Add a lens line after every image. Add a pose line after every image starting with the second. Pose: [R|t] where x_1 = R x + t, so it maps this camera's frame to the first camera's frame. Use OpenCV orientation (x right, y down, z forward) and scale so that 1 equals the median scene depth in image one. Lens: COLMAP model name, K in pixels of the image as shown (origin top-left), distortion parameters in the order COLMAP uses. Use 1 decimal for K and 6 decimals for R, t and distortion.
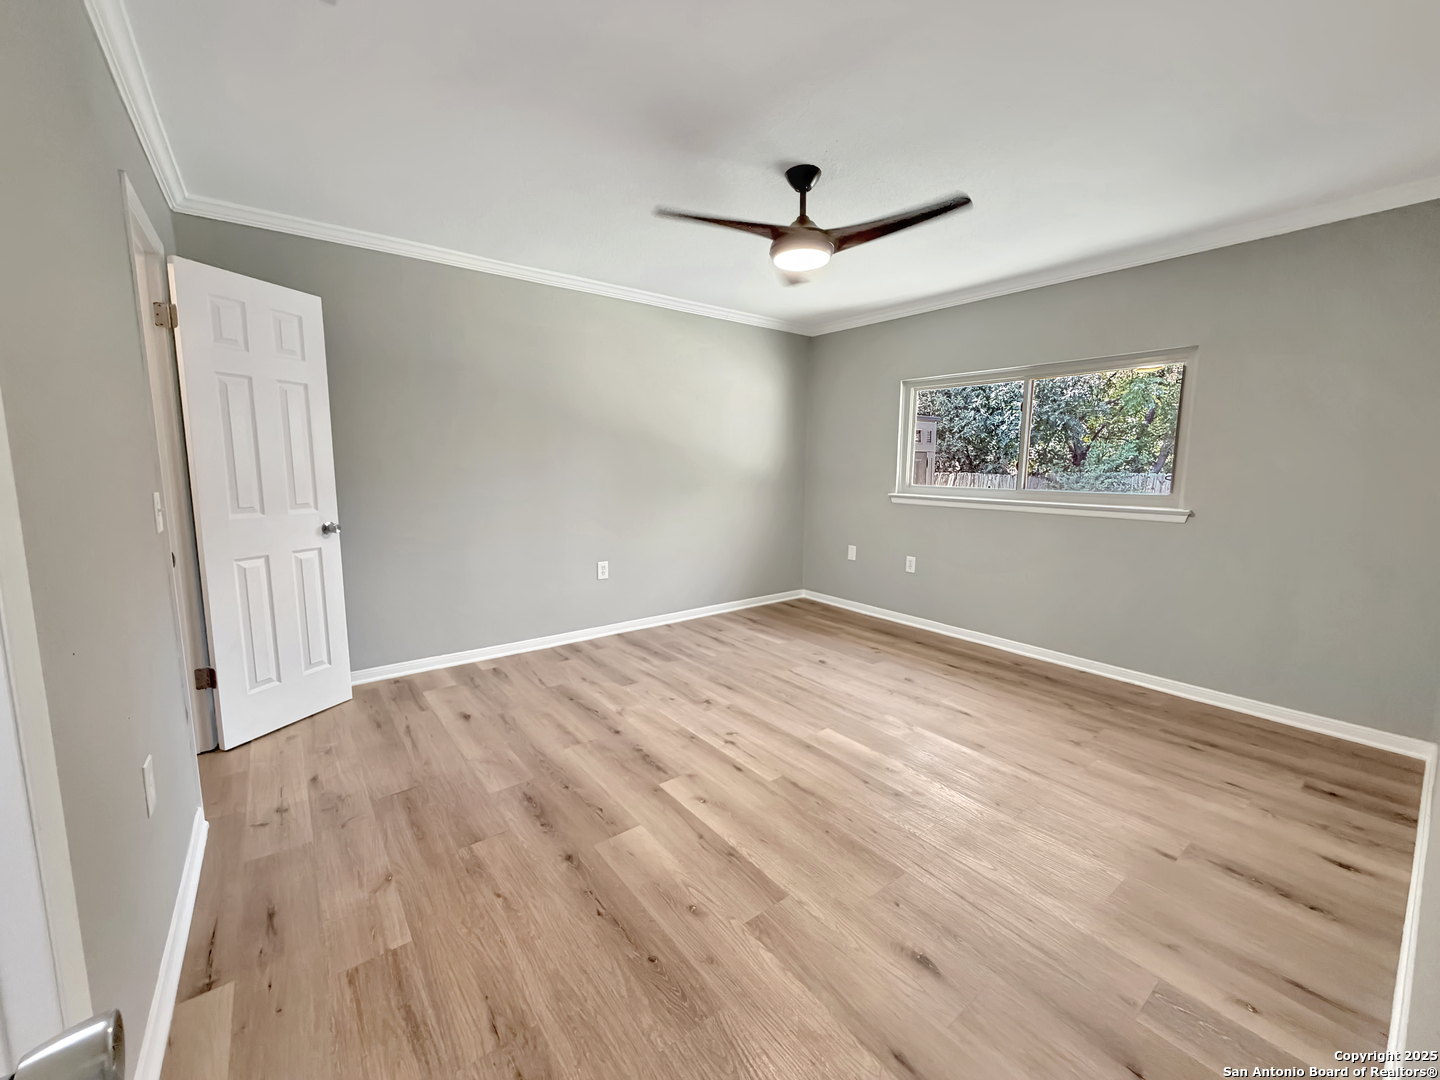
lens RADIAL K [[581.8, 0, 716.4], [0, 581.8, 533.2], [0, 0, 1]] dist [0.000128, 0.000938]
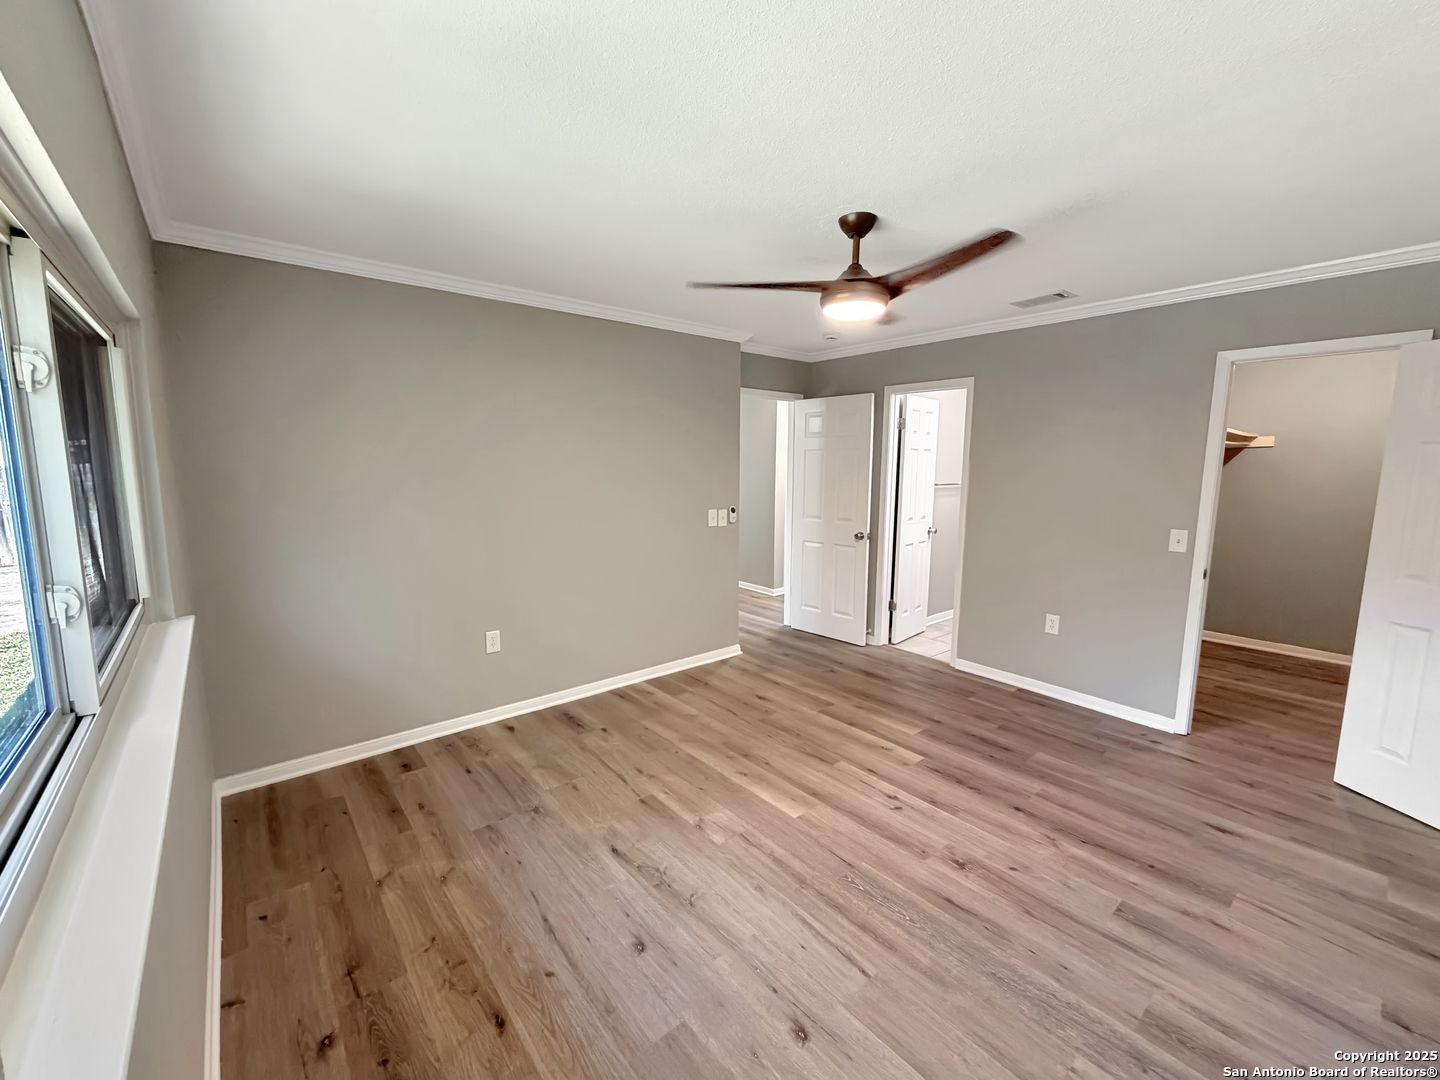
lens RADIAL K [[581.8, 0, 722.5], [0, 581.8, 540.4], [0, 0, 1]] dist [0.000128, 0.000938]
pose [[-0.998925, -0.008441, -0.045584, 0.359611], [-0.019577, 0.968112, 0.249750, -0.309256], [0.042023, 0.250374, -0.967237, 1.816924]]
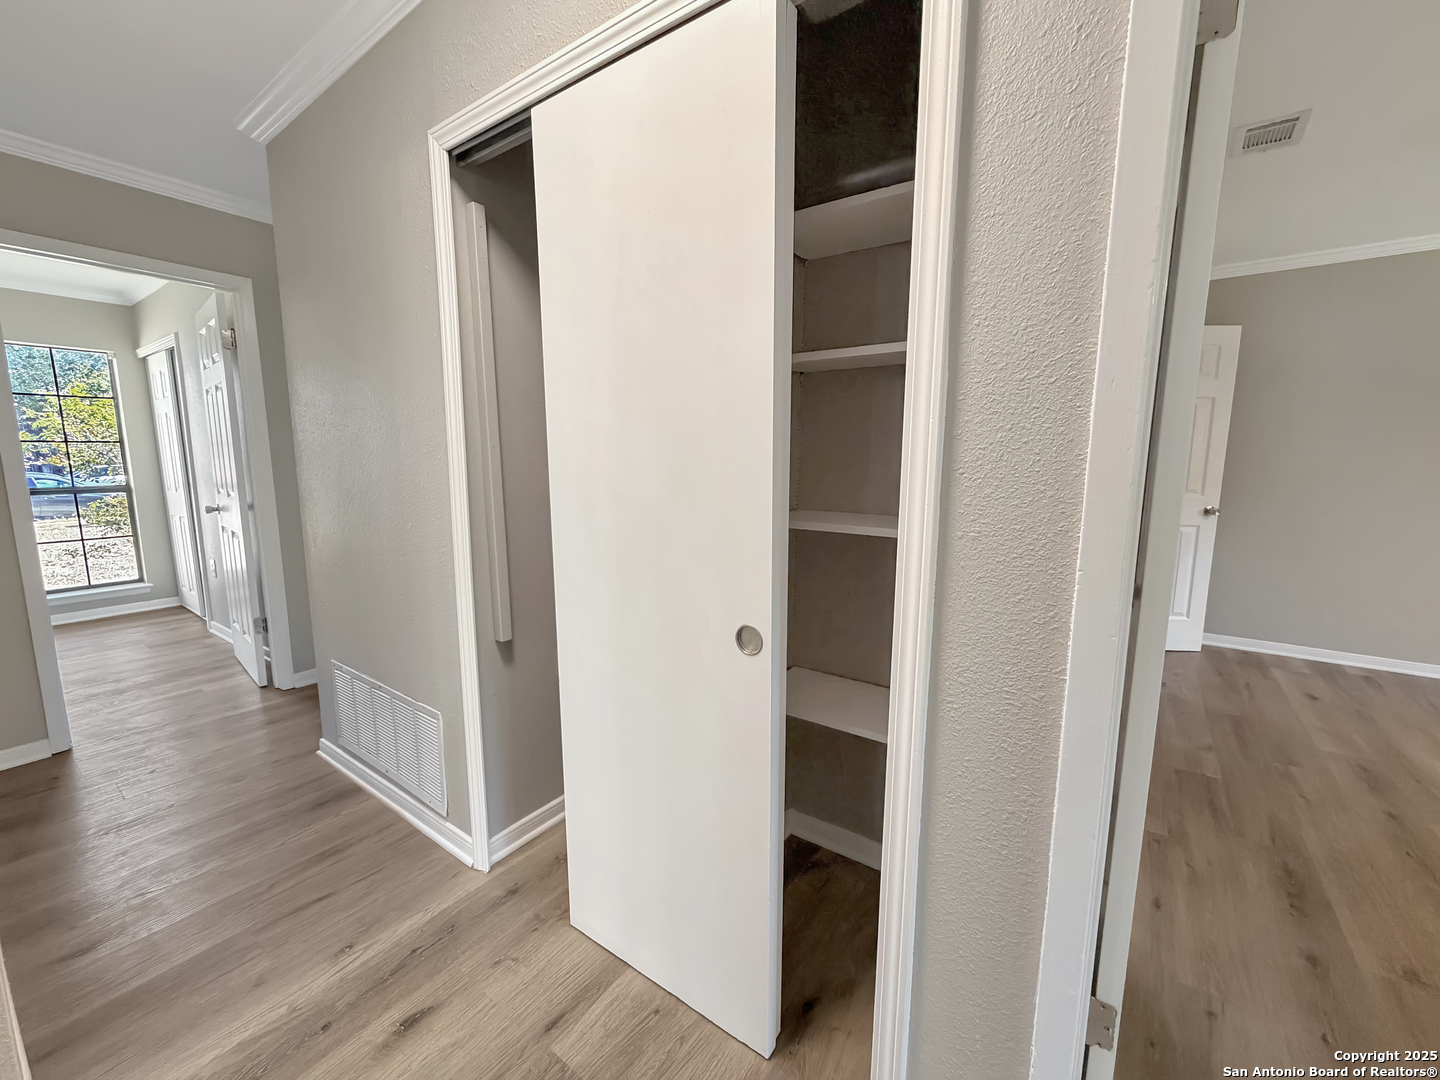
lens RADIAL K [[581.8, 0, 714.3], [0, 581.8, 539.9], [0, 0, 1]] dist [0.000128, 0.000938]
pose [[0.283092, 0.134938, -0.949553, 0.254854], [-0.119470, 0.987303, 0.104685, 0.053045], [0.951623, 0.083807, 0.295619, -0.419540]]
